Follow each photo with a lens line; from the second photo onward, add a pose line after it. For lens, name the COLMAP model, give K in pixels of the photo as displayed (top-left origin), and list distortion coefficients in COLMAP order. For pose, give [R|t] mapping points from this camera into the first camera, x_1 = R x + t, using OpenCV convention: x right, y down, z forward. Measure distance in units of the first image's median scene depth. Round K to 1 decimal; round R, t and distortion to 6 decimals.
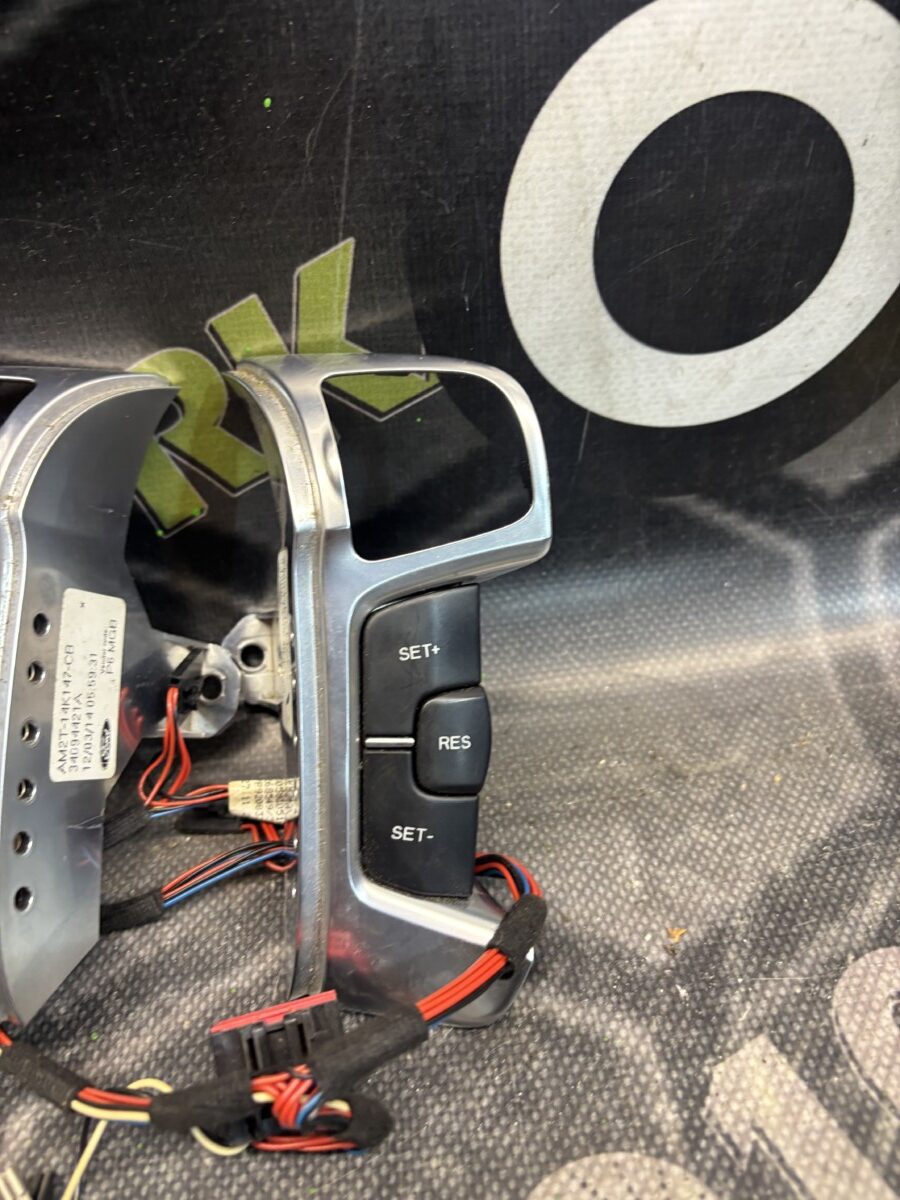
lens RADIAL K [[972.0, 0, 480.8], [0, 972.0, 611.6], [0, 0, 1]] dist [-0.020133, -0.018534]
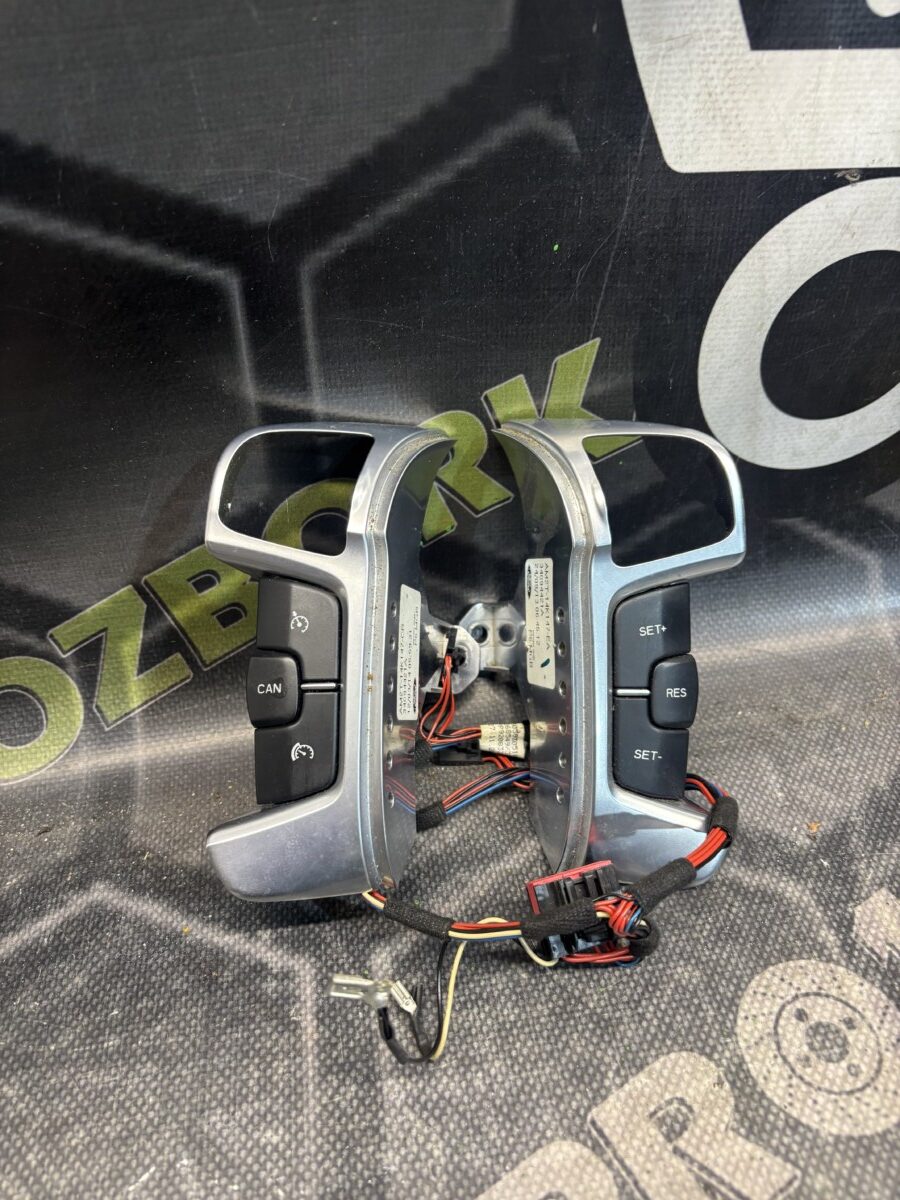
lens RADIAL K [[972.0, 0, 458.1], [0, 972.0, 619.4], [0, 0, 1]] dist [-0.020133, -0.018534]
pose [[0.998506, 0.003316, 0.054538, -0.422101], [-0.004085, 0.999894, 0.013998, 0.006473], [-0.054485, -0.014199, 0.998414, -0.420493]]
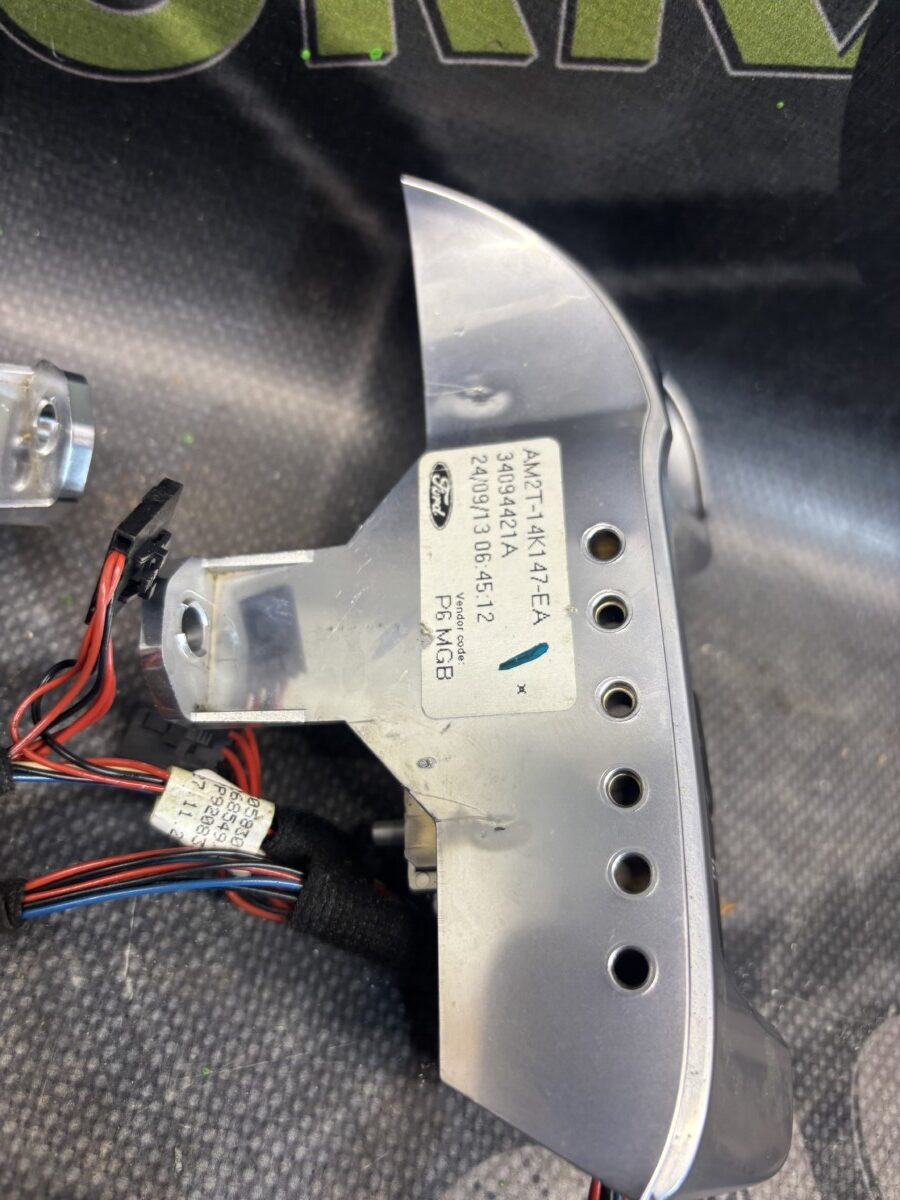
lens RADIAL K [[972.0, 0, 484.2], [0, 972.0, 607.6], [0, 0, 1]] dist [-0.020133, -0.018534]
pose [[0.885644, 0.412854, 0.212570, -0.255406], [-0.458832, 0.848474, 0.263753, 0.002501], [-0.071469, -0.331125, 0.940876, 0.352951]]
